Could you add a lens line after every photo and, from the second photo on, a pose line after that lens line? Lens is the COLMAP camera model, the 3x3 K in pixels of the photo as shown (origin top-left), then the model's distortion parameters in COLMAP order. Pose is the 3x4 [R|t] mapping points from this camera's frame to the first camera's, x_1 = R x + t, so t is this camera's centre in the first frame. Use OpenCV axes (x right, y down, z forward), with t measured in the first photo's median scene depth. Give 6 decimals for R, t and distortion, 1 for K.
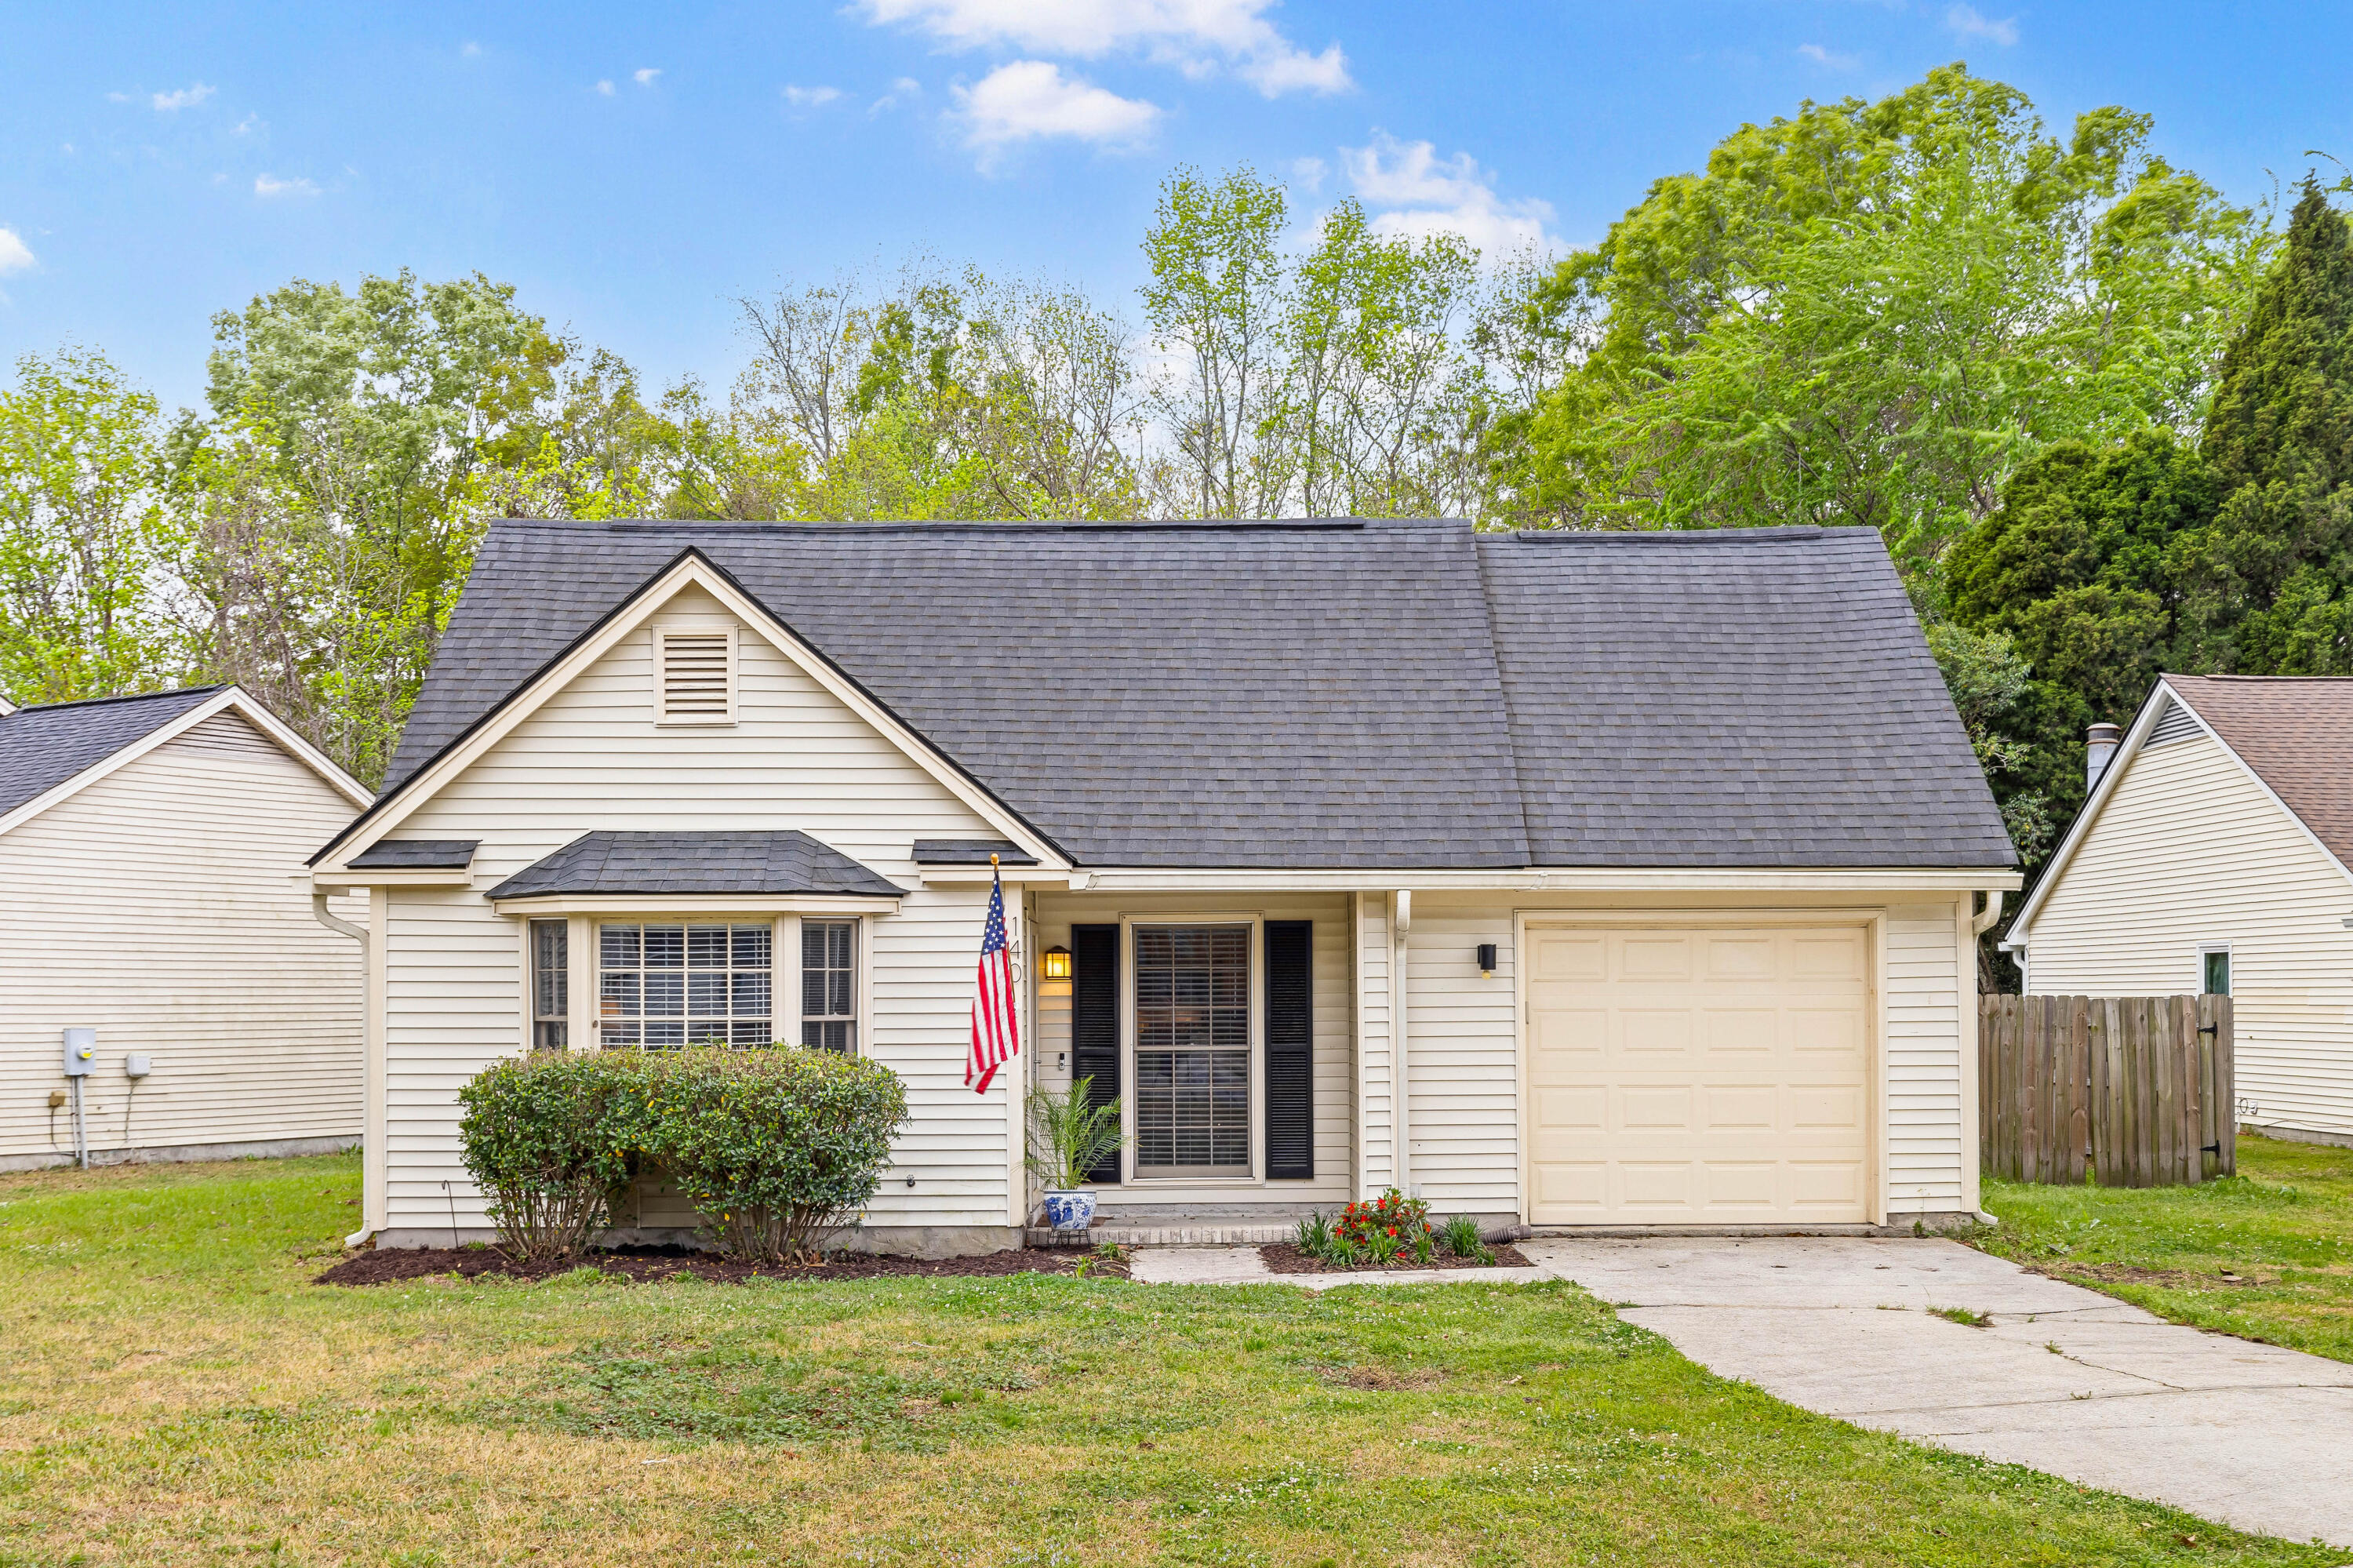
lens RADIAL K [[2572.9, 0, 1176.5], [0, 2572.9, 784.0], [0, 0, 1]] dist [-0.001220, 0.033226]
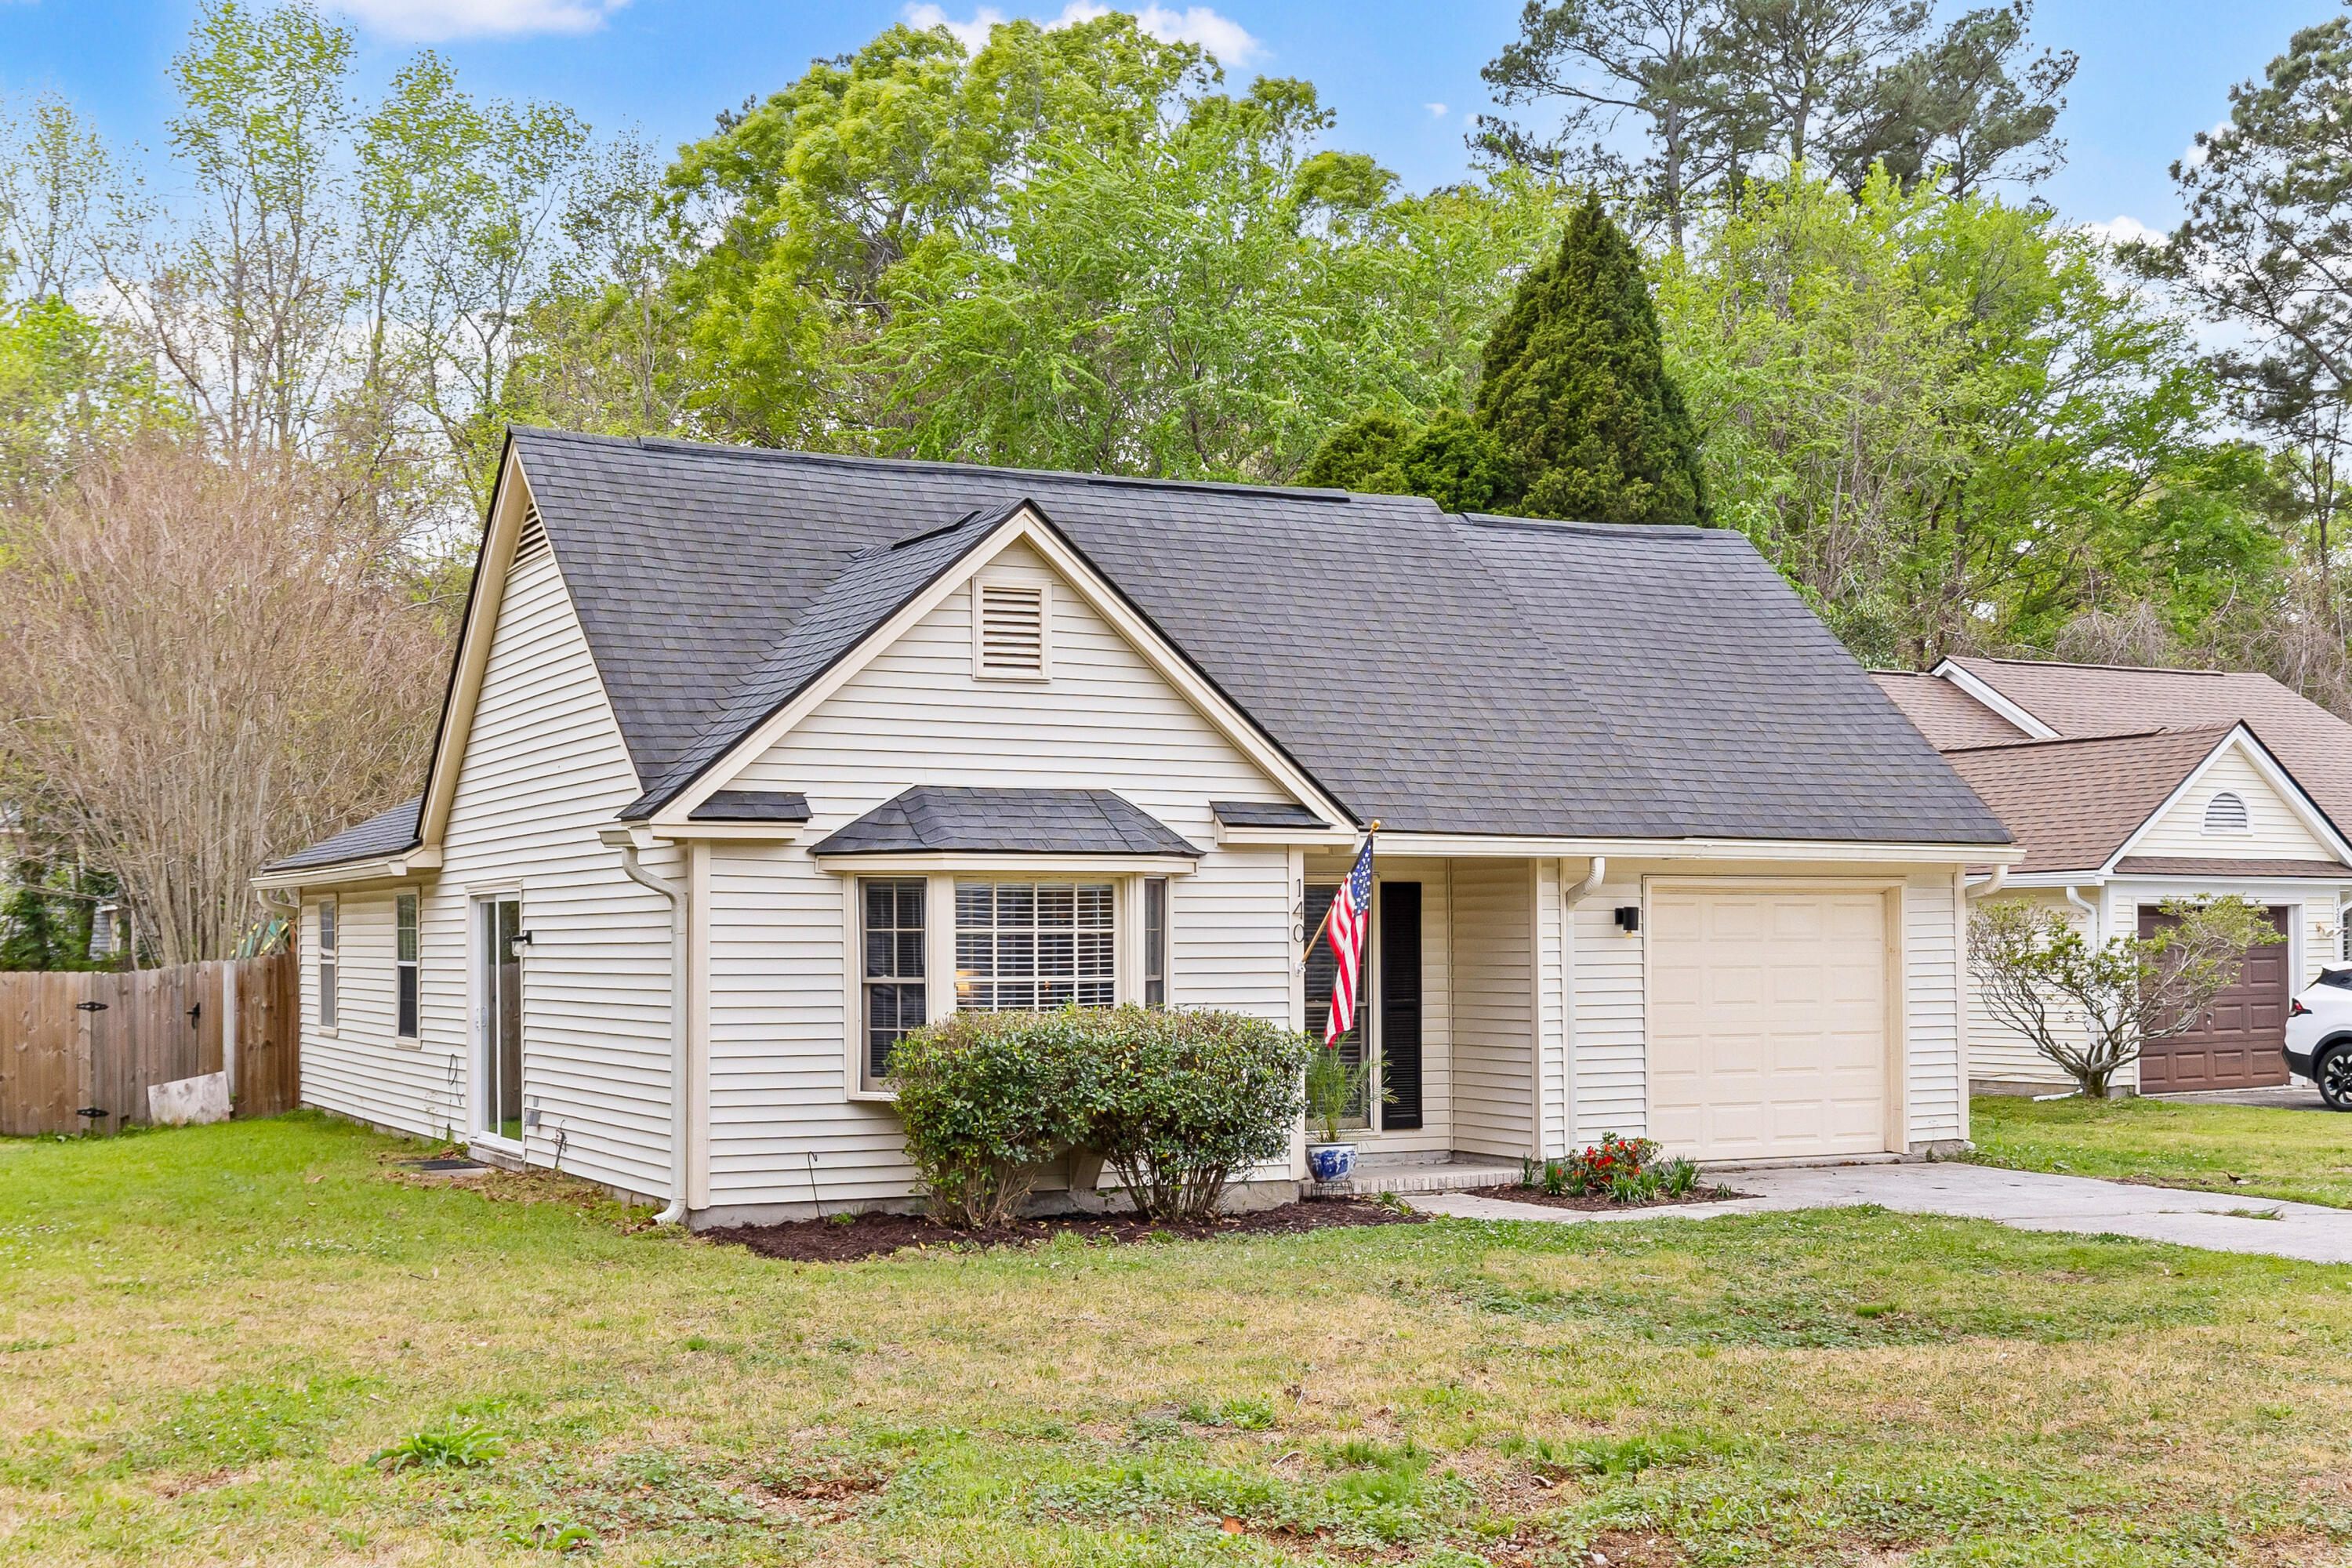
lens RADIAL K [[2873.2, 0, 1175.0], [0, 2873.2, 691.2], [0, 0, 1]] dist [0.010041, -0.007175]
pose [[0.896818, 0.038499, 0.440722, -0.615656], [-0.036022, 0.999253, -0.013990, -0.005493], [-0.440931, -0.003329, 0.897535, -0.010547]]
